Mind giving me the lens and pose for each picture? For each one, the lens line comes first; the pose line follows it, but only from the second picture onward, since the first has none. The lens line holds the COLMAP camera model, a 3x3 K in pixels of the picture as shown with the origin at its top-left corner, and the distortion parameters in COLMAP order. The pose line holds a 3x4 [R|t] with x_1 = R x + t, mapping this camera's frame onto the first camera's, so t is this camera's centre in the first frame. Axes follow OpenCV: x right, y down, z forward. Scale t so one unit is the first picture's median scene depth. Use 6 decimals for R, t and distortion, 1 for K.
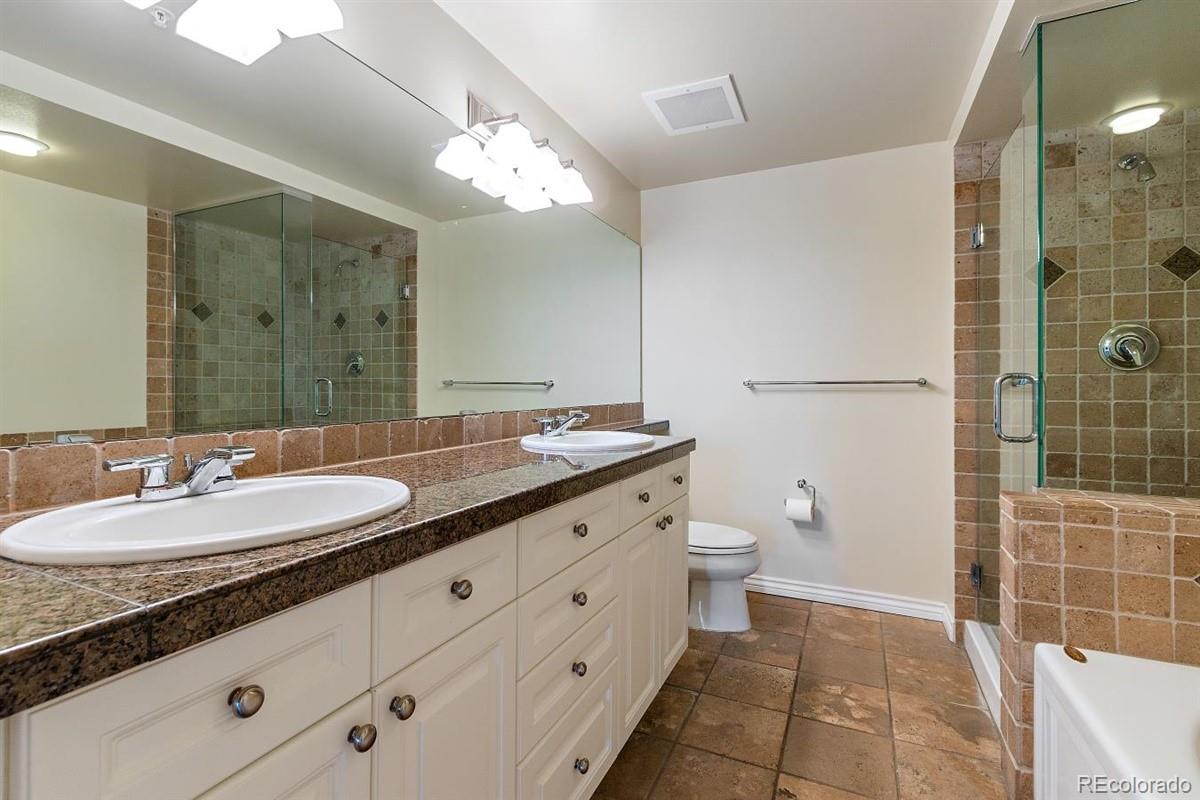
lens RADIAL K [[548.7, 0, 594.2], [0, 548.7, 386.9], [0, 0, 1]] dist [0.008633, -0.004630]
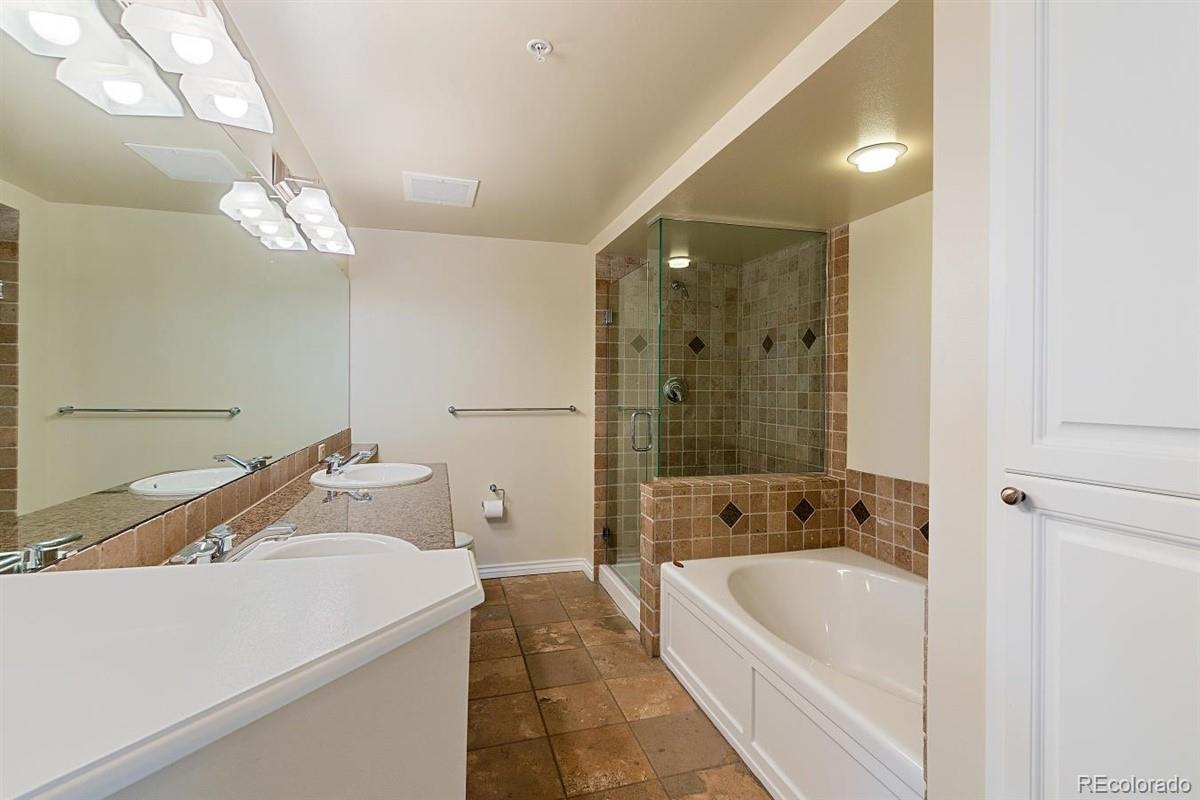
lens RADIAL K [[548.7, 0, 592.8], [0, 548.7, 388.1], [0, 0, 1]] dist [0.008633, -0.004630]
pose [[0.752083, 0.002530, 0.659063, -0.384675], [-0.007101, 0.999966, 0.004266, -0.083617], [-0.659030, -0.007888, 0.752075, -0.146690]]
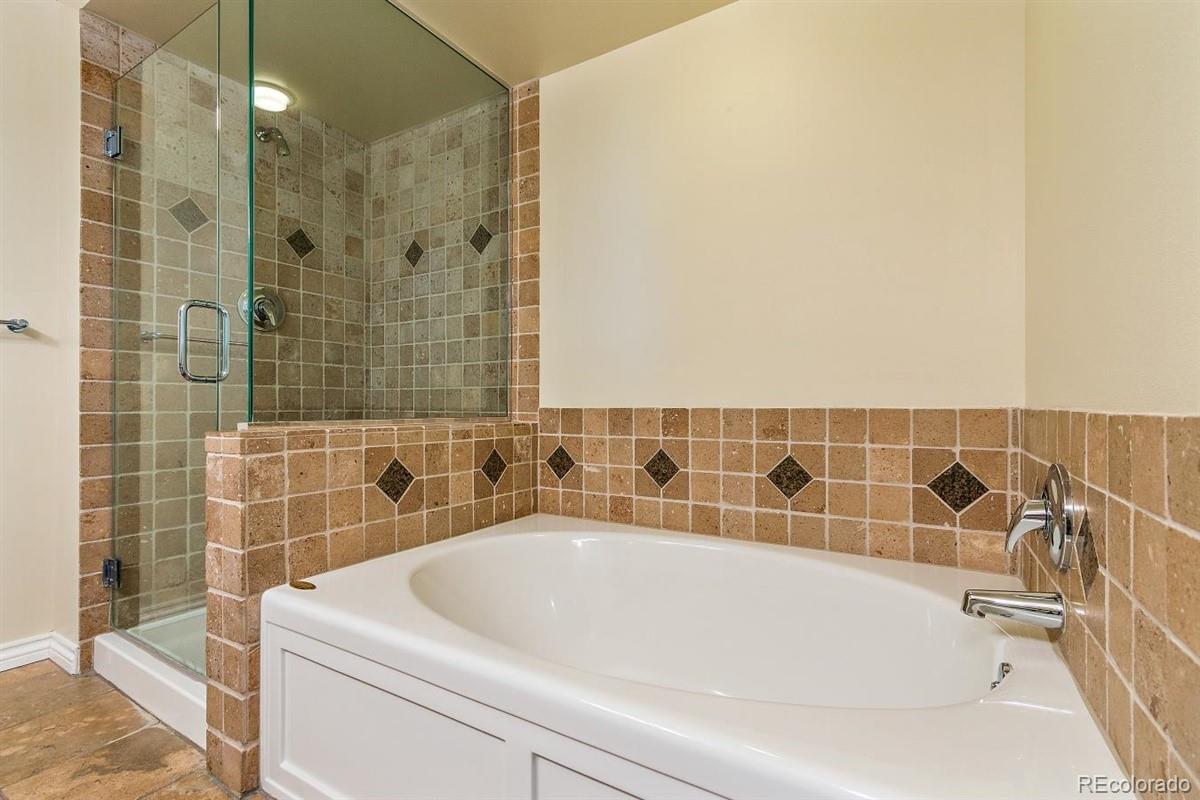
lens RADIAL K [[548.7, 0, 588.6], [0, 548.7, 401.6], [0, 0, 1]] dist [0.008633, -0.004630]
pose [[0.115569, 0.003291, 0.993294, -0.008257], [-0.000499, 0.999995, -0.003256, 0.108852], [-0.993299, -0.000120, 0.115570, 0.254565]]
